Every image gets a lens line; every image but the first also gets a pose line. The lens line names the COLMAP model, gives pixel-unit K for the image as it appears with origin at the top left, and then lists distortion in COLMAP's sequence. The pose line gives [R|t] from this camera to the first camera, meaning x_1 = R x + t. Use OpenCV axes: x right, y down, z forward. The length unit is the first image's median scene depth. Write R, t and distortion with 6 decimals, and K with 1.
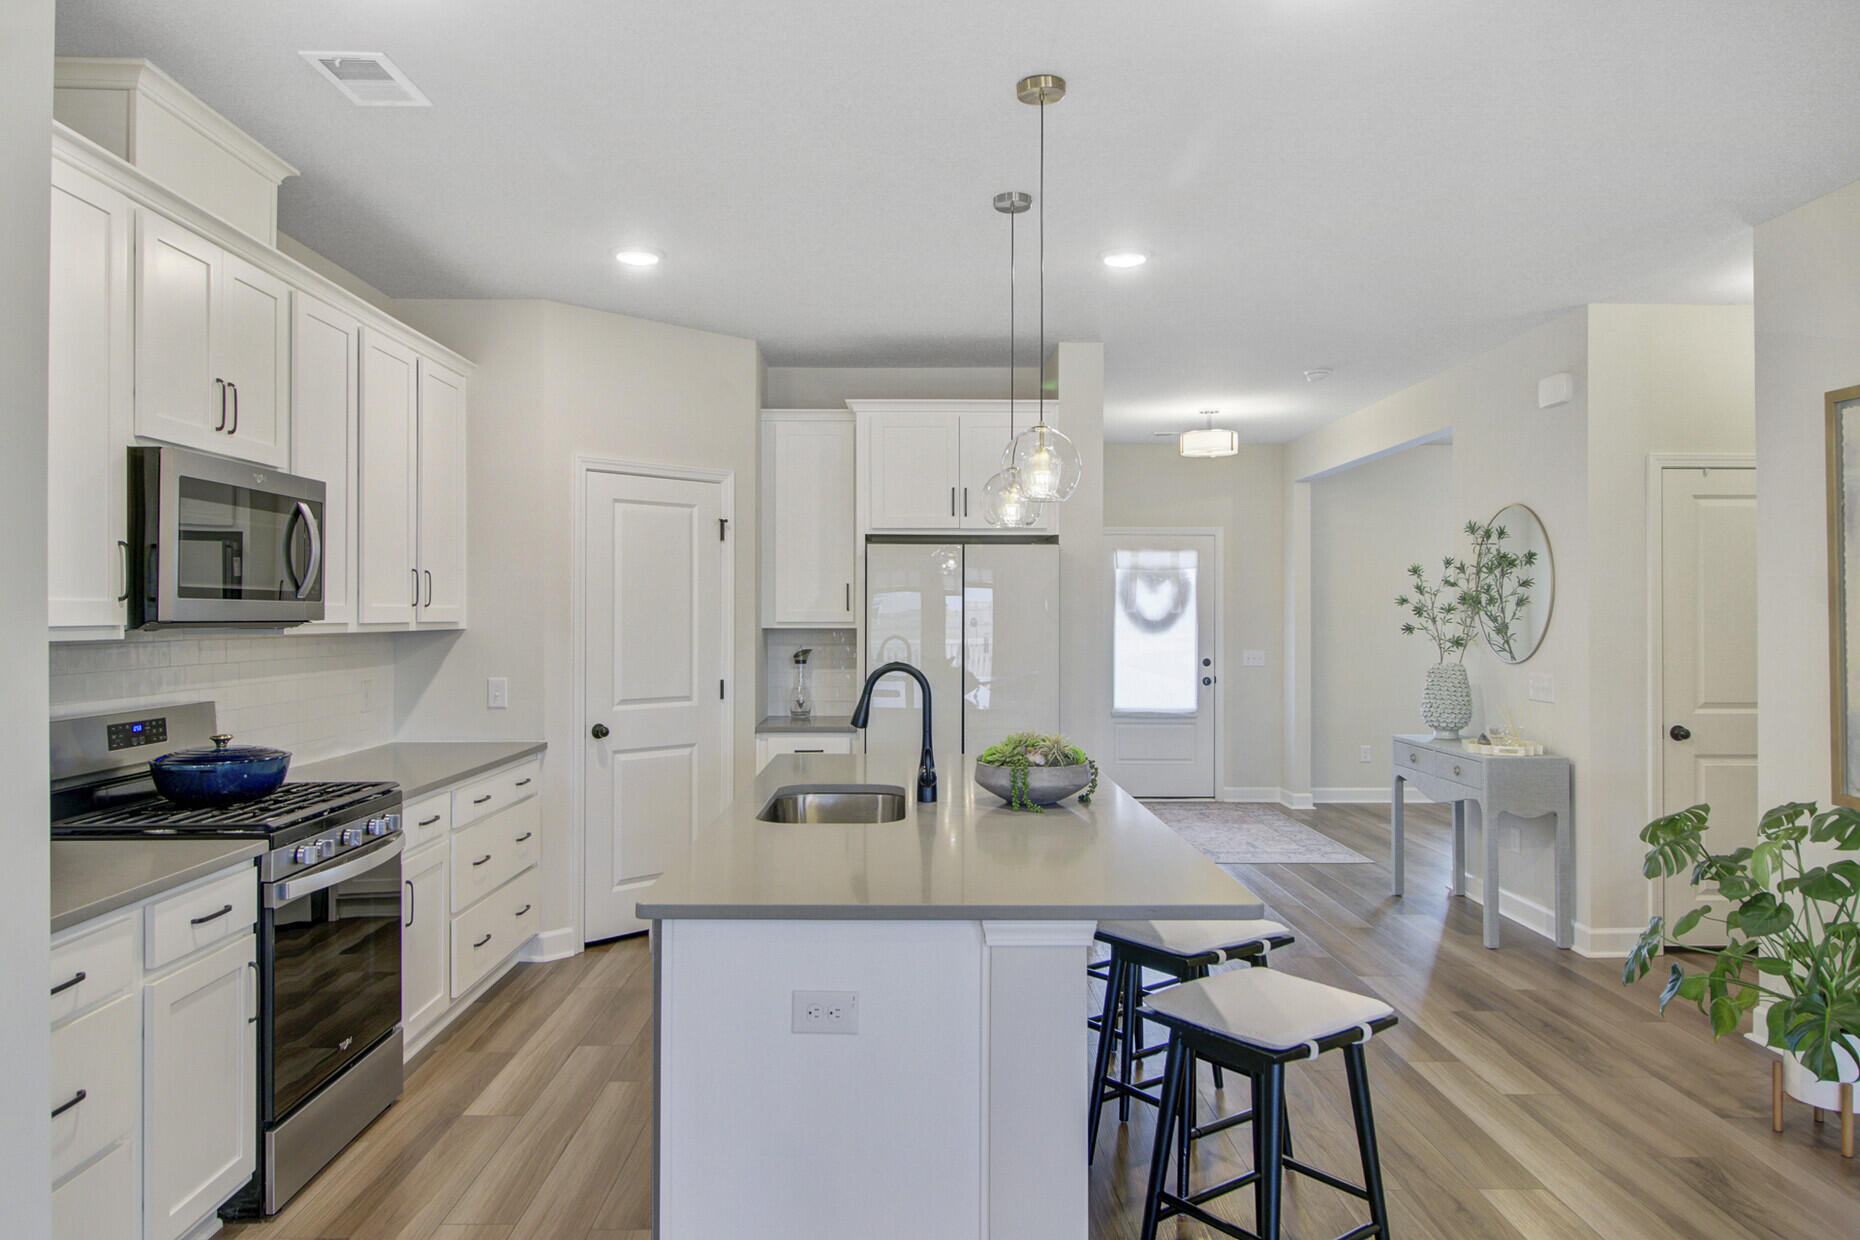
lens RADIAL K [[1249.5, 0, 928.6], [0, 1249.5, 611.5], [0, 0, 1]] dist [-0.012397, -0.001575]
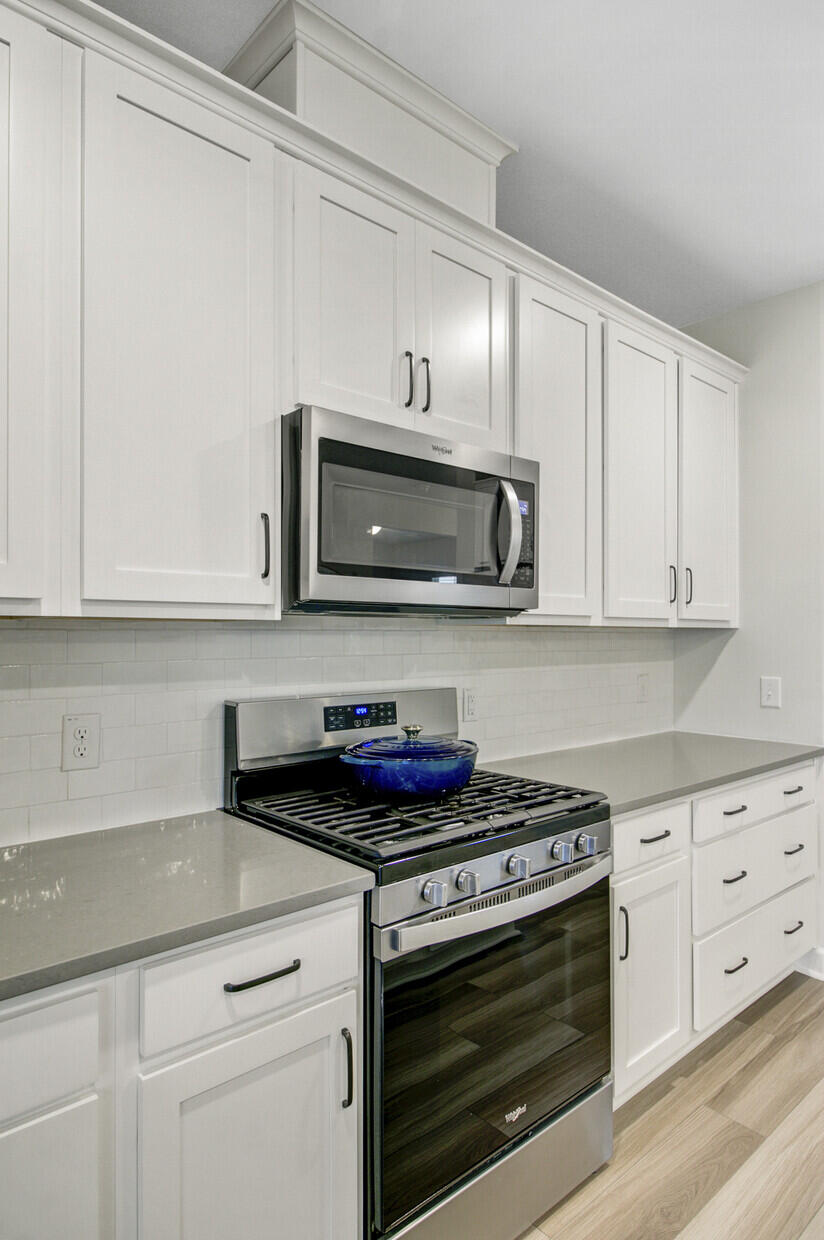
lens RADIAL K [[729.4, 0, 406.5], [0, 729.4, 625.2], [0, 0, 1]] dist [0.005115, 0.002038]
pose [[0.652293, -0.005313, -0.757948, -0.130915], [-0.001316, 0.999966, -0.008142, 0.023930], [0.757966, 0.006308, 0.652264, 0.561941]]
